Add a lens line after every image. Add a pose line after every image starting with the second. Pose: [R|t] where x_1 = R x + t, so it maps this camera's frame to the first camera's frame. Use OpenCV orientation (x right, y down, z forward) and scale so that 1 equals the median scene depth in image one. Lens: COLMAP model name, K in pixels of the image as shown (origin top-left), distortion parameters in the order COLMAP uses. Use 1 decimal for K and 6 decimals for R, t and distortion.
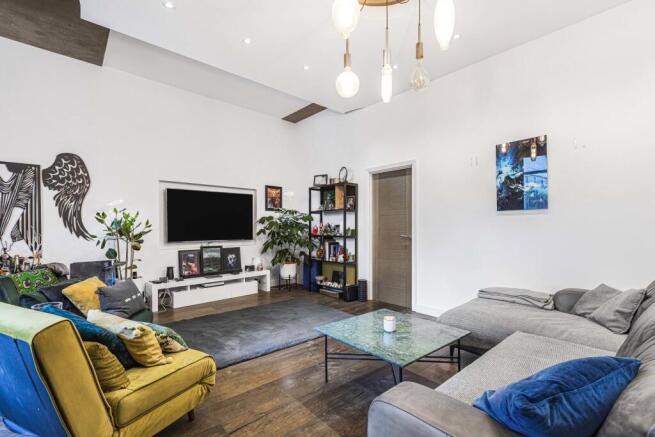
lens RADIAL K [[297.7, 0, 326.6], [0, 297.7, 222.2], [0, 0, 1]] dist [-0.000284, -0.000213]
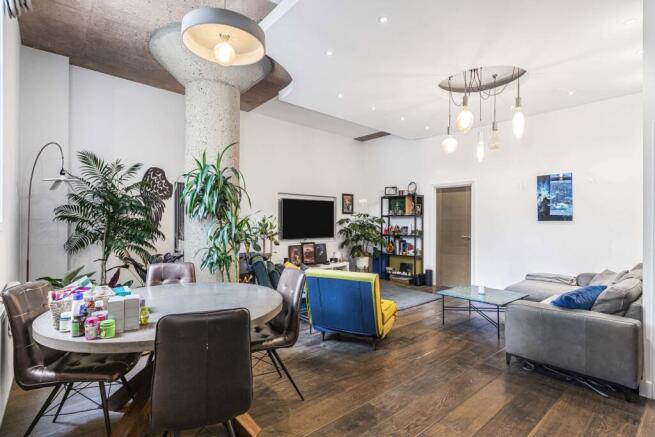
lens RADIAL K [[319.9, 0, 327.7], [0, 319.9, 213.7], [0, 0, 1]] dist [-0.000289, -0.000265]
pose [[0.999931, 0.009257, -0.007261, -0.291808], [-0.009310, 0.999930, -0.007285, -0.034282], [0.007193, 0.007352, 0.999947, -0.377580]]
